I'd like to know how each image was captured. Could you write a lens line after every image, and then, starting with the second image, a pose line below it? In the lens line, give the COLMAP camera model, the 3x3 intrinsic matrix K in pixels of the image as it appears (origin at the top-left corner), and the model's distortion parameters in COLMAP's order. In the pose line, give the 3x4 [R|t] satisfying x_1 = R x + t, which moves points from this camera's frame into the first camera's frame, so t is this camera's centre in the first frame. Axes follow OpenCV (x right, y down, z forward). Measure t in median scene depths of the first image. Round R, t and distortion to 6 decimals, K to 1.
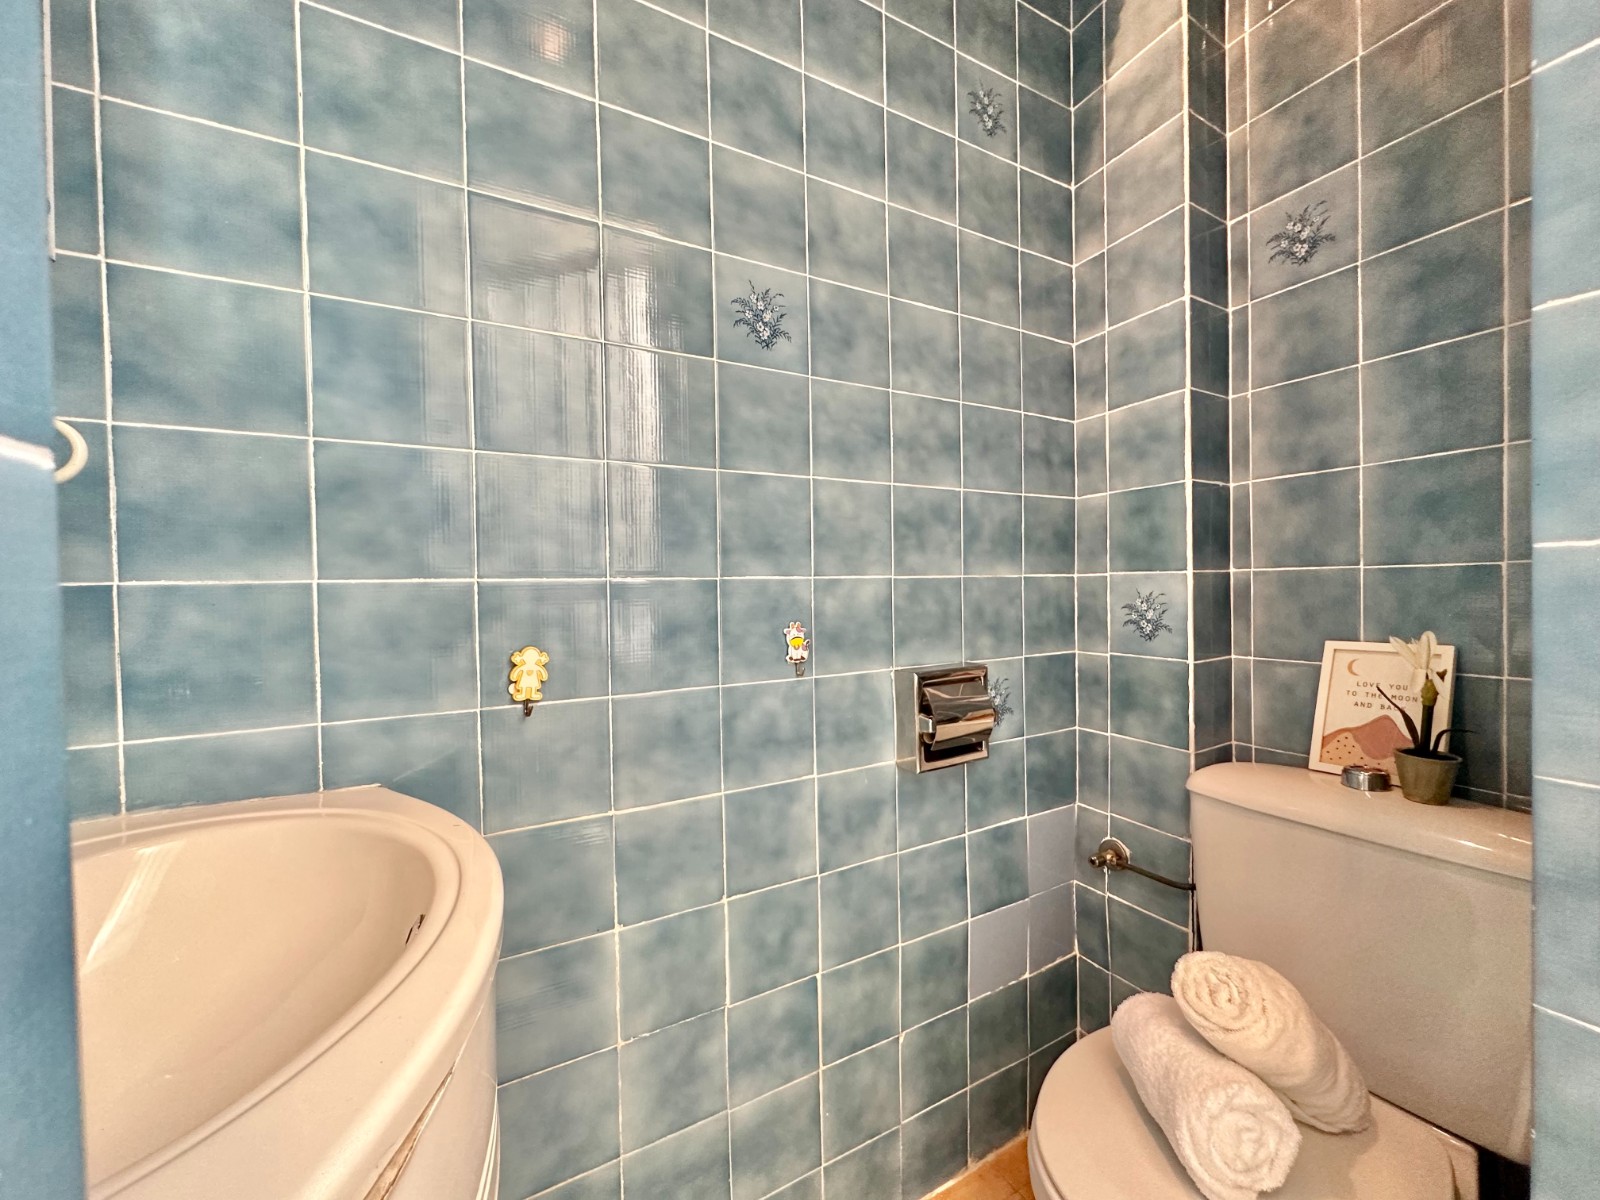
lens RADIAL K [[642.7, 0, 806.3], [0, 642.7, 602.4], [0, 0, 1]] dist [-0.003064, 0.001142]
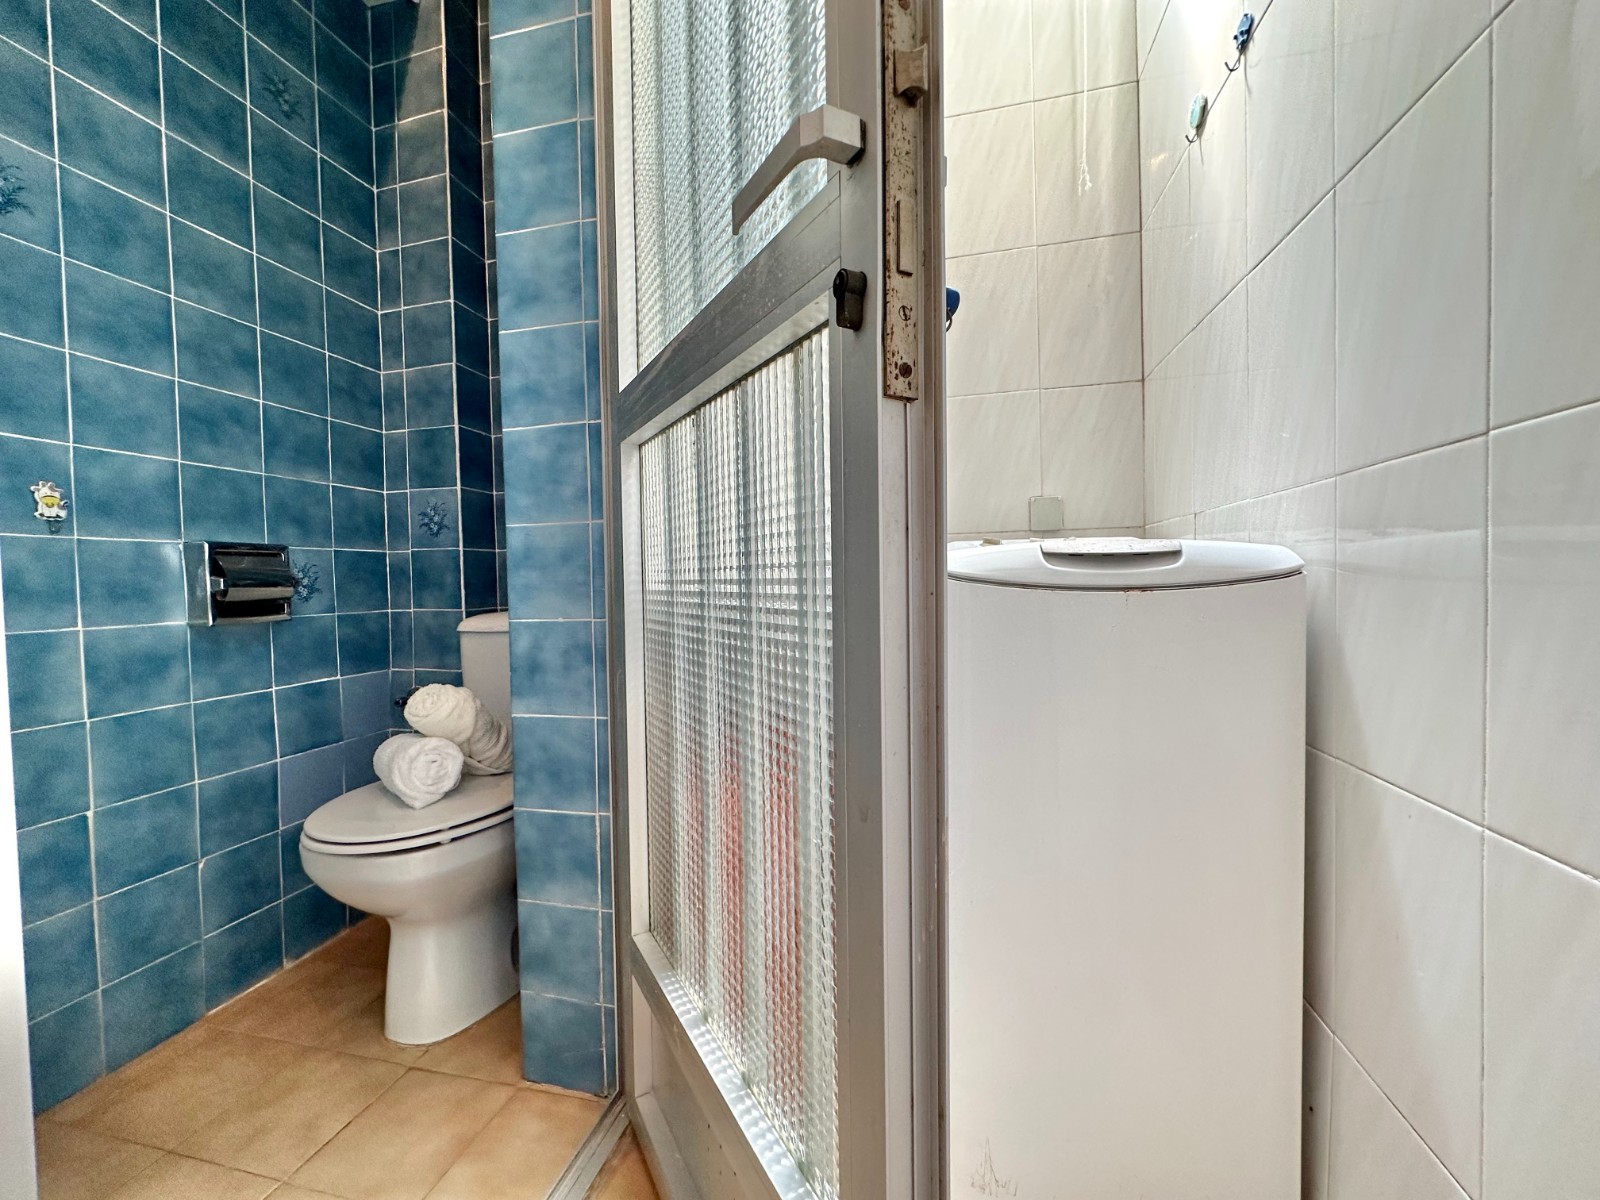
lens RADIAL K [[642.7, 0, 800.6], [0, 642.7, 602.3], [0, 0, 1]] dist [-0.003064, 0.001142]
pose [[0.677153, -0.018059, 0.735621, 0.037726], [0.020894, 0.999768, 0.005310, 0.220972], [-0.735546, 0.011775, 0.677373, -0.565017]]
